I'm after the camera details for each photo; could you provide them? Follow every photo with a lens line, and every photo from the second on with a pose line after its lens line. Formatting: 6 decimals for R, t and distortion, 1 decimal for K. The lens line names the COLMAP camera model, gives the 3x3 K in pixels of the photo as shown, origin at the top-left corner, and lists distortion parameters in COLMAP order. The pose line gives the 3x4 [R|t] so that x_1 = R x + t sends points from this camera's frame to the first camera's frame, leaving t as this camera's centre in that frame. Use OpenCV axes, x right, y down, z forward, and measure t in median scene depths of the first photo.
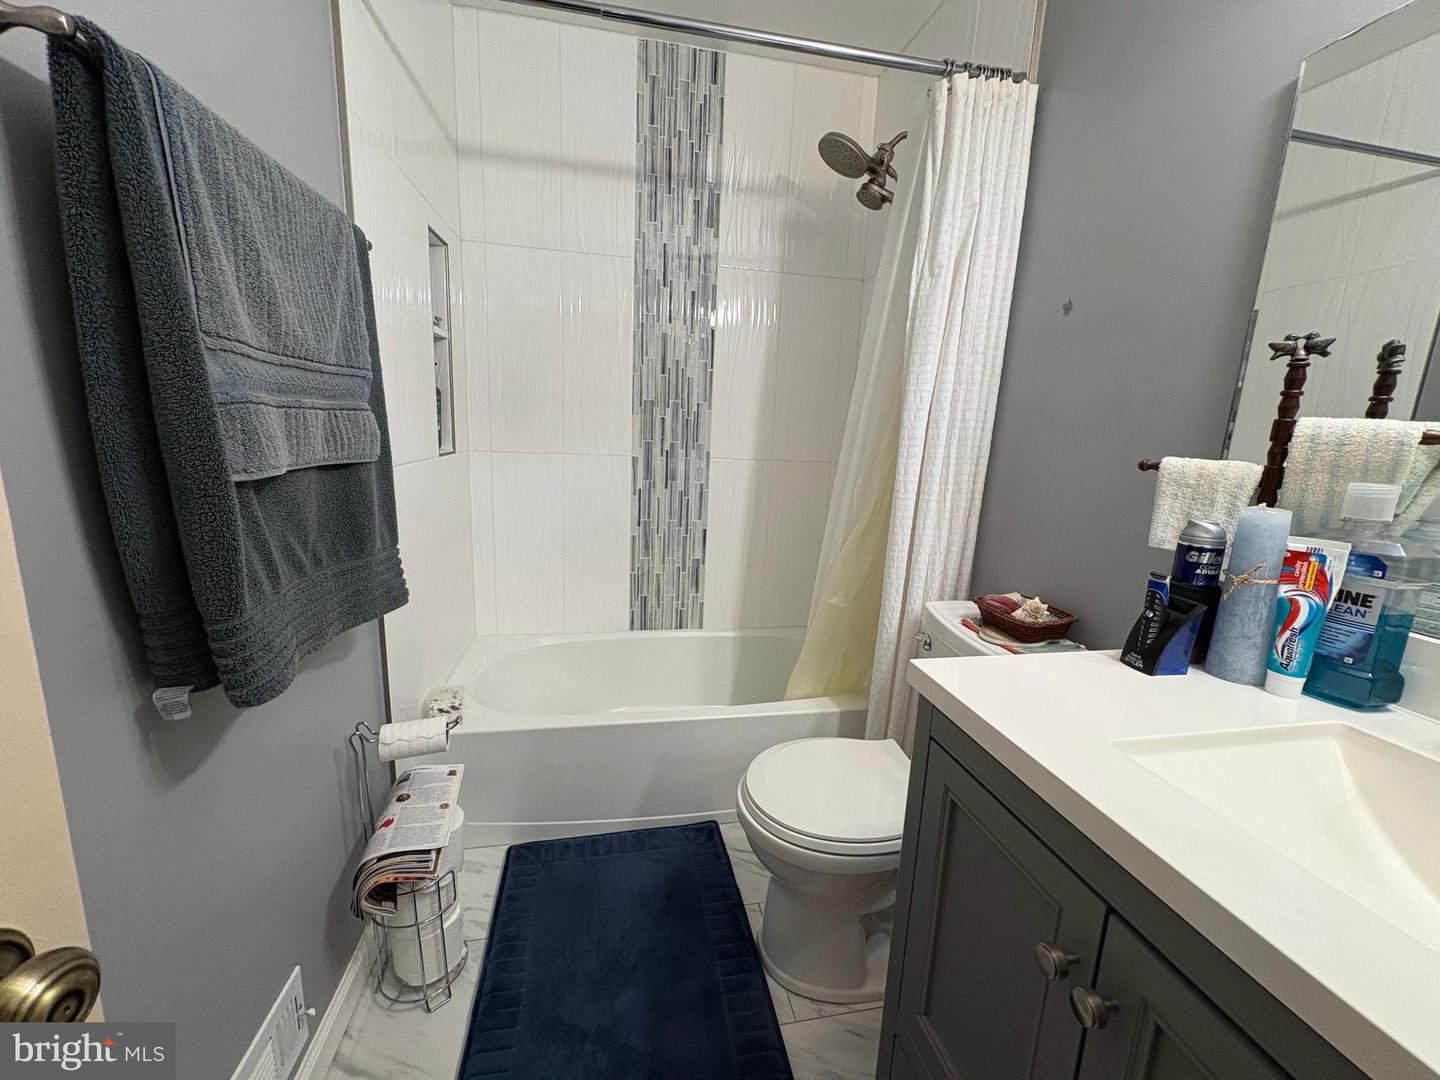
lens RADIAL K [[576.6, 0, 719.0], [0, 576.6, 536.3], [0, 0, 1]] dist [-0.000503, -0.000502]
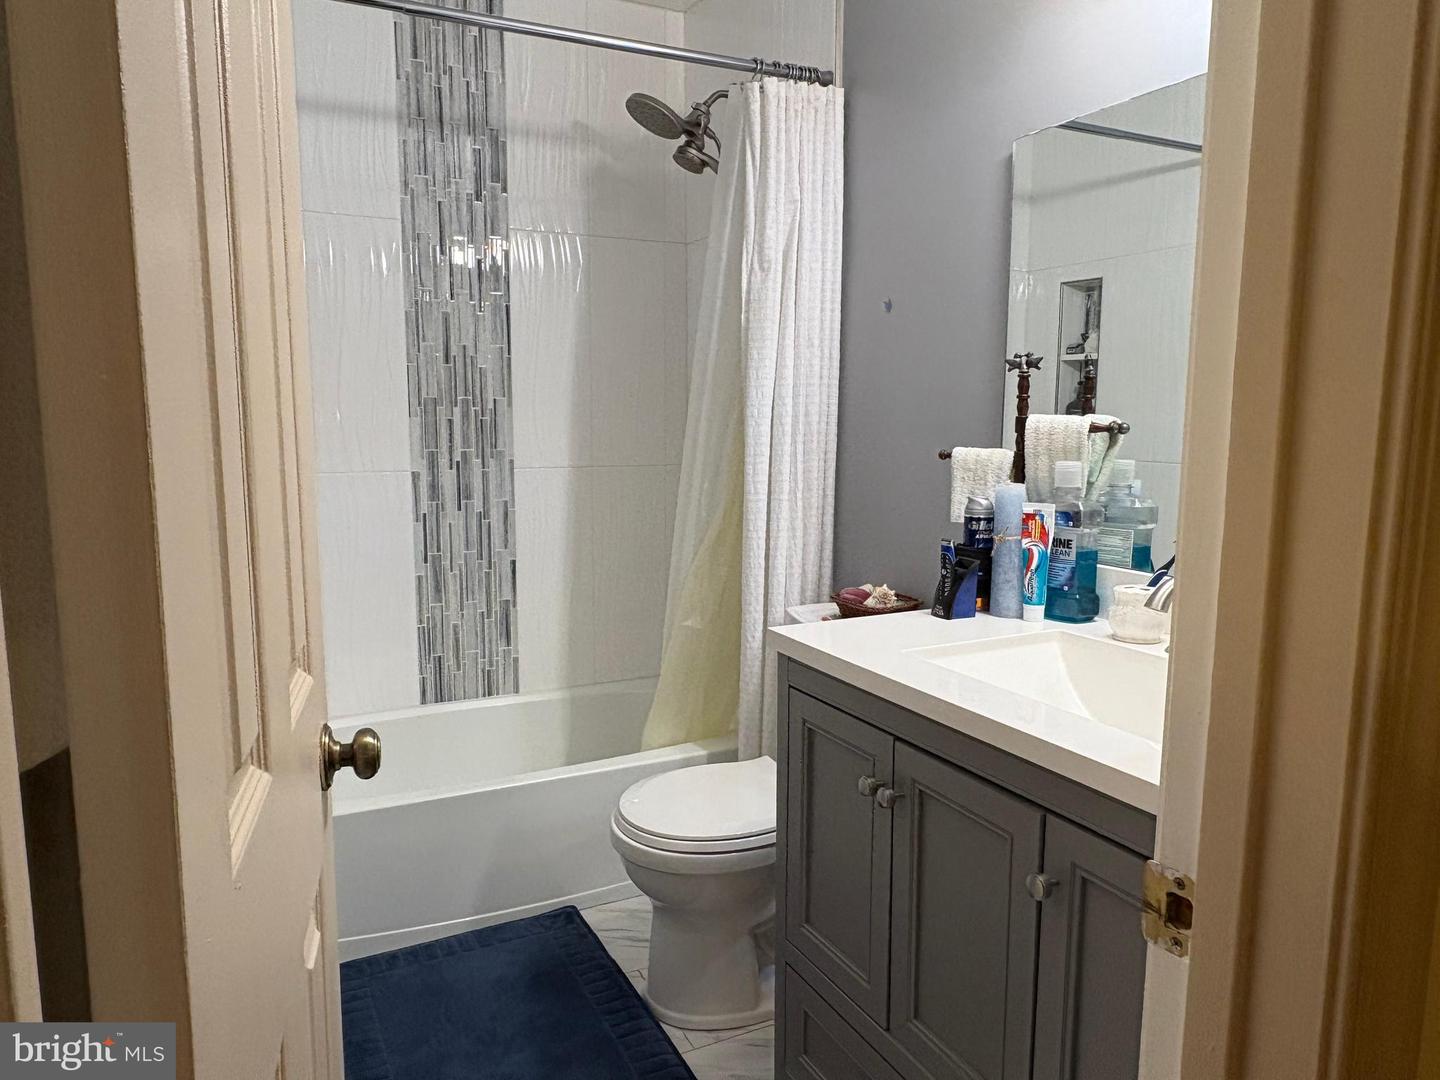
lens RADIAL K [[975.2, 0, 719.3], [0, 975.2, 540.0], [0, 0, 1]] dist [-0.012504, -0.001074]
pose [[0.963043, -0.074885, 0.258728, -0.143991], [0.087809, 0.995384, -0.038744, 0.053518], [-0.254633, 0.060030, 0.965173, -0.489124]]
